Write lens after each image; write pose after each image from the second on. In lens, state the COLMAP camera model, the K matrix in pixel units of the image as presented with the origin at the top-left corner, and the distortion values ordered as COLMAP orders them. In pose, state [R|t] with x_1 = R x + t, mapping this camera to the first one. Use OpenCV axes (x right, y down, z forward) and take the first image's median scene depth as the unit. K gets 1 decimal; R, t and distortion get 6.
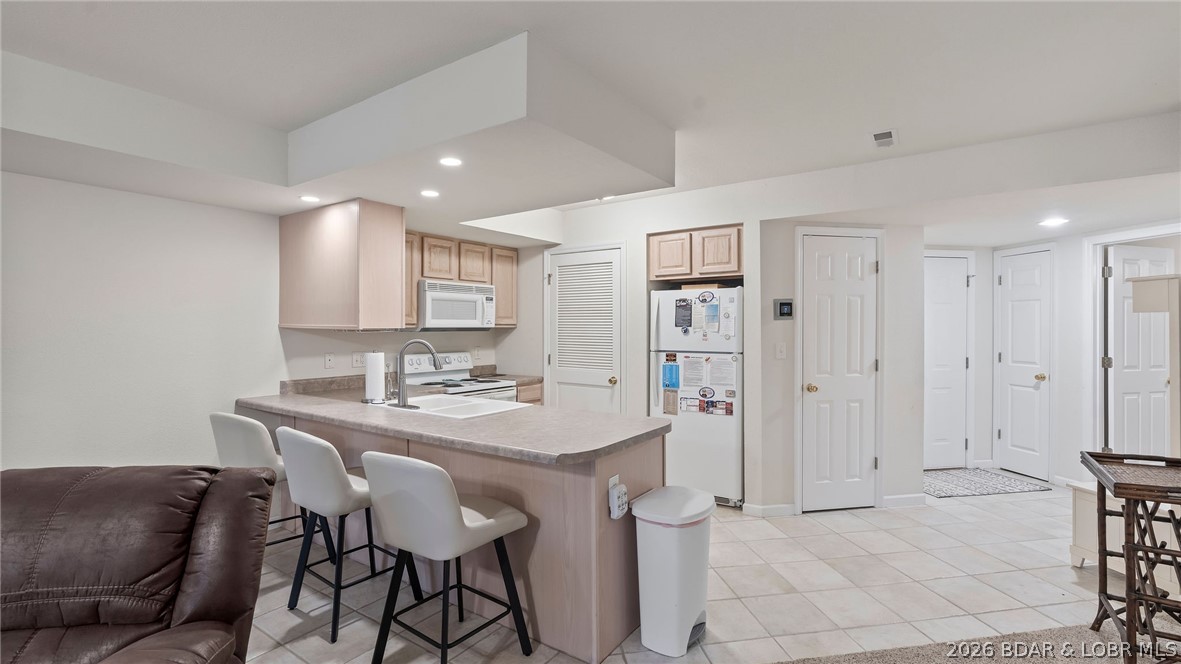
lens RADIAL K [[534.2, 0, 592.9], [0, 534.2, 329.9], [0, 0, 1]] dist [-0.002039, 0.000513]
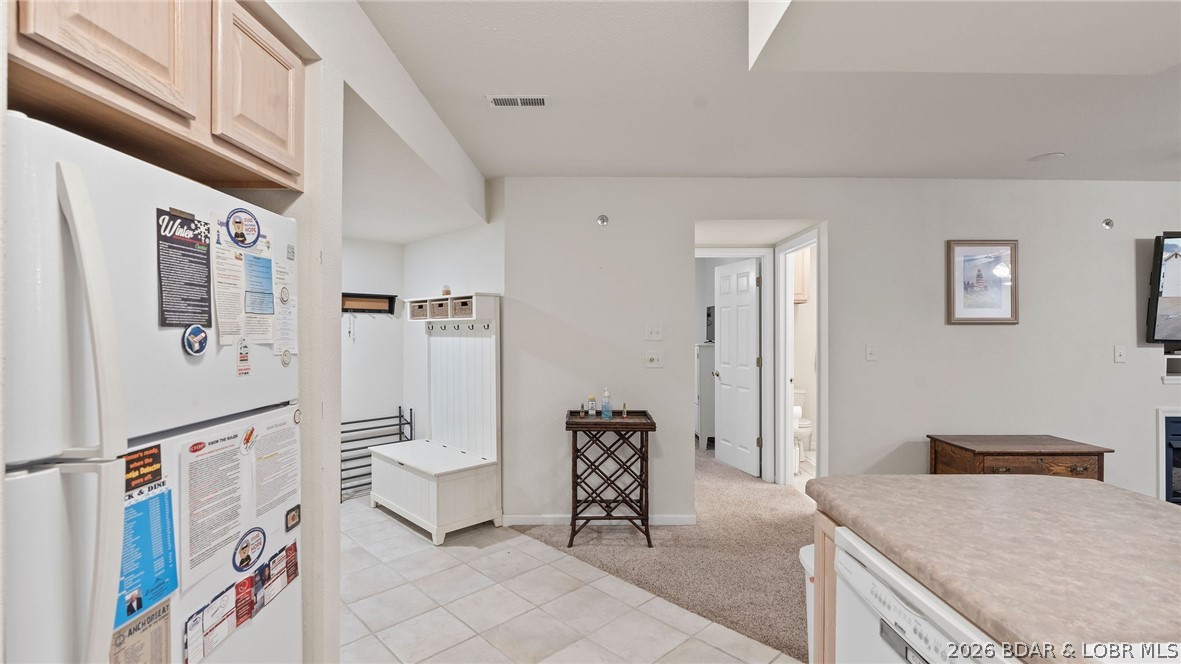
lens RADIAL K [[534.2, 0, 592.9], [0, 534.2, 329.9], [0, 0, 1]] dist [-0.002039, 0.000513]
pose [[-0.572140, 0.000609, 0.820156, -0.137165], [0.002849, 0.999995, 0.001245, -0.004443], [-0.820151, 0.003048, -0.572139, 0.980997]]
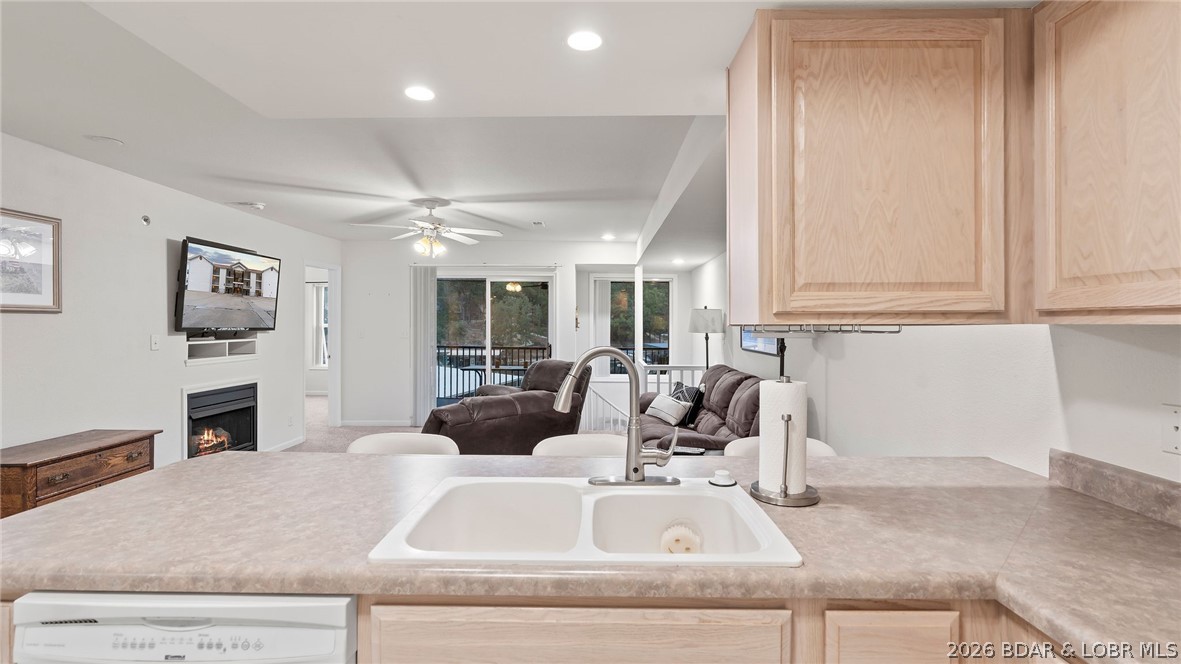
lens RADIAL K [[534.2, 0, 592.9], [0, 534.2, 329.9], [0, 0, 1]] dist [-0.002039, 0.000513]
pose [[-0.828235, 0.004229, -0.560365, -0.030969], [-0.006304, 0.999838, 0.016862, -0.004248], [0.560346, 0.017498, -0.828074, 0.998091]]
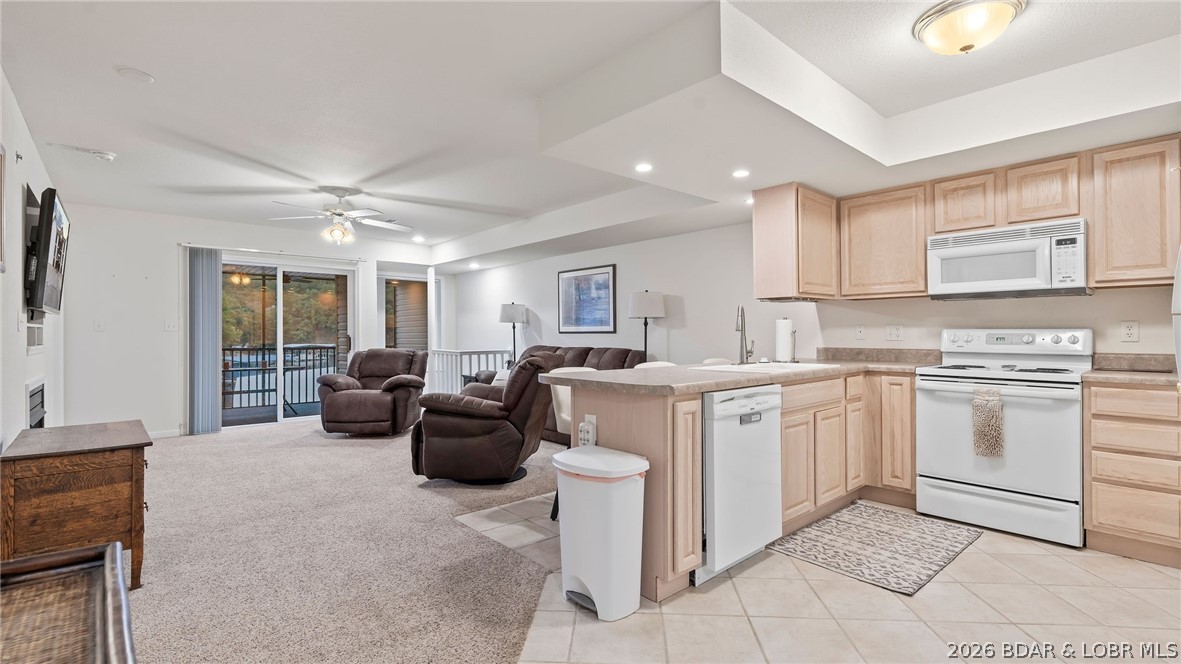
lens RADIAL K [[534.2, 0, 592.9], [0, 534.2, 329.9], [0, 0, 1]] dist [-0.002039, 0.000513]
pose [[-0.222303, -0.005044, -0.974965, 0.604048], [-0.000424, 0.999987, -0.005077, 0.054686], [0.974978, -0.000715, -0.222302, 0.675086]]
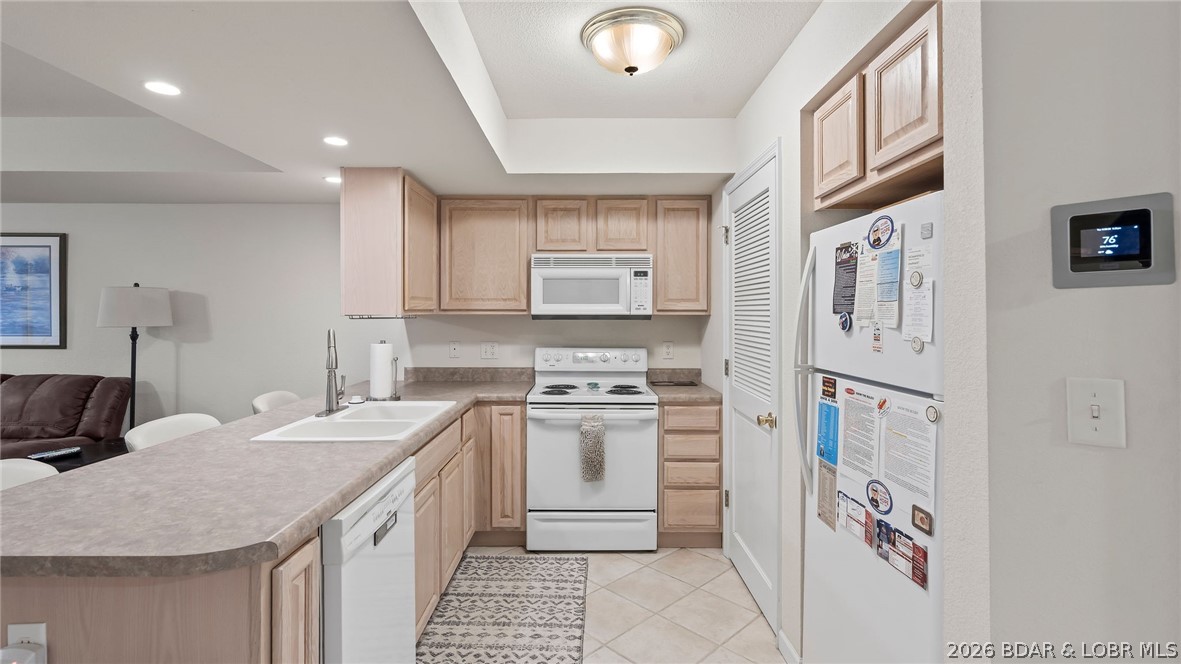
lens RADIAL K [[536.8, 0, 590.1], [0, 536.8, 314.1], [0, 0, 1]] dist [-0.005512, 0.000398]
pose [[0.576140, 0.001495, -0.817350, 0.383959], [-0.006528, 0.999975, -0.002773, -0.003318], [0.817325, 0.006933, 0.576135, 0.611030]]
